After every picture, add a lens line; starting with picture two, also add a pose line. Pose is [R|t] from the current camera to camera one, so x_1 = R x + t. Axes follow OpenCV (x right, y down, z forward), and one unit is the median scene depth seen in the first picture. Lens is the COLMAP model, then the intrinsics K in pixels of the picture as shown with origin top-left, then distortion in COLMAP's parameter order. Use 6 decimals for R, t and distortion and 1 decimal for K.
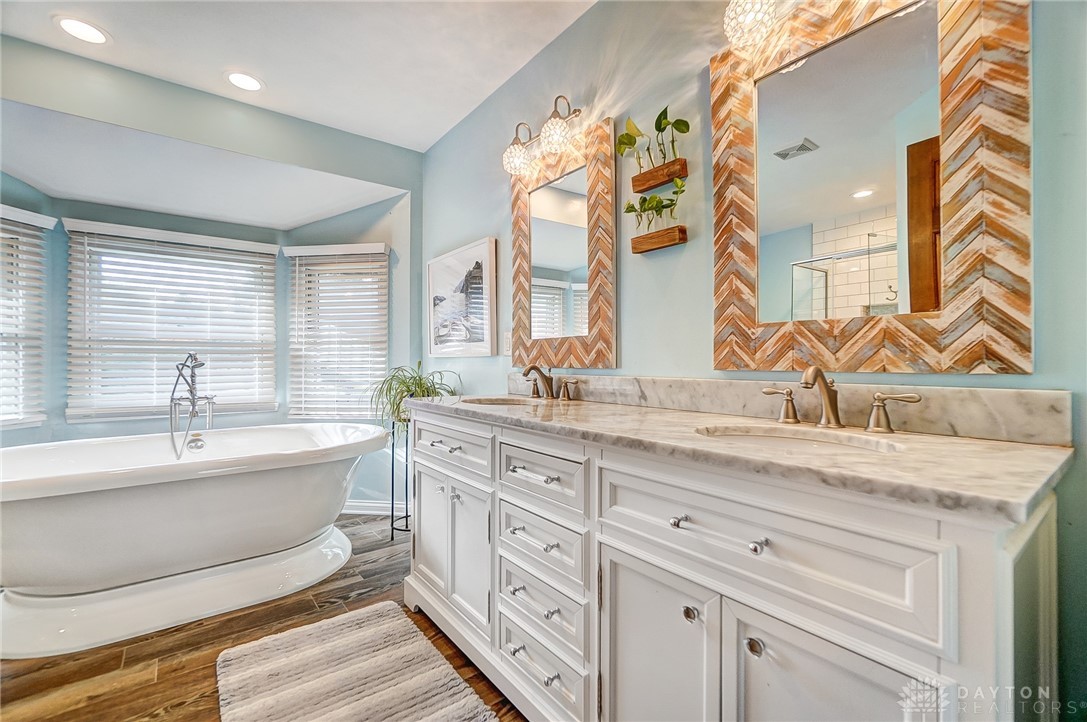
lens RADIAL K [[467.2, 0, 541.9], [0, 467.2, 361.2], [0, 0, 1]] dist [-0.006204, 0.003123]
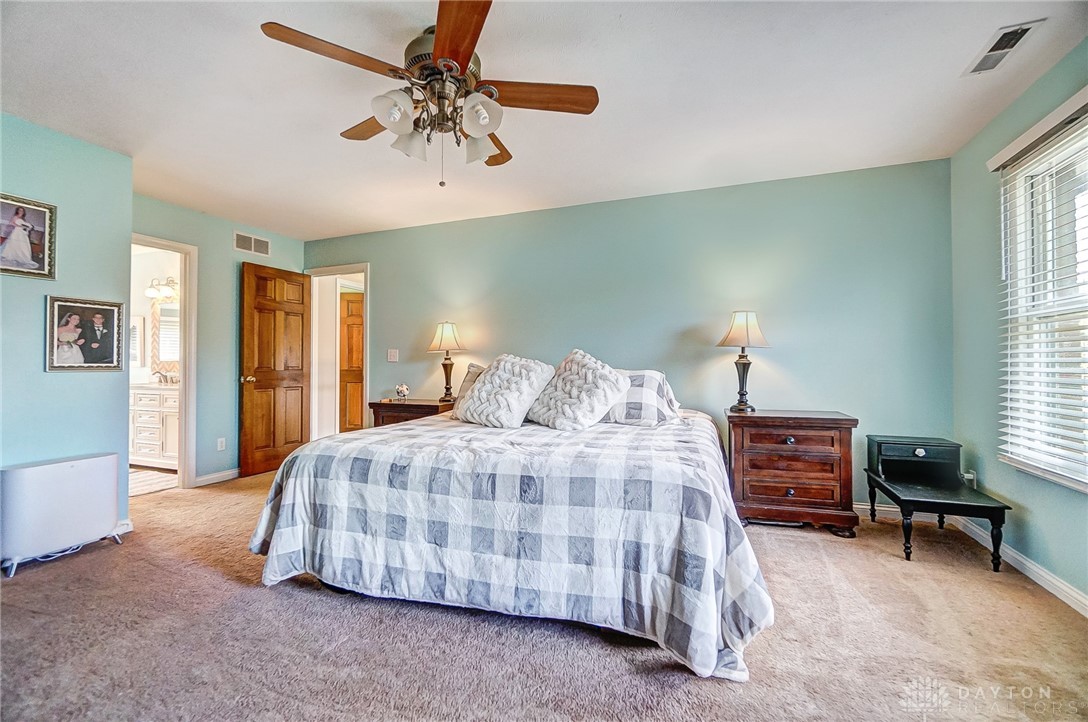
lens RADIAL K [[467.6, 0, 543.9], [0, 467.6, 359.6], [0, 0, 1]] dist [-0.006204, 0.003123]
pose [[0.848325, 0.007005, 0.529429, 0.398411], [-0.001612, 0.999942, -0.010647, -0.030127], [-0.529473, 0.008179, 0.848287, -2.210325]]
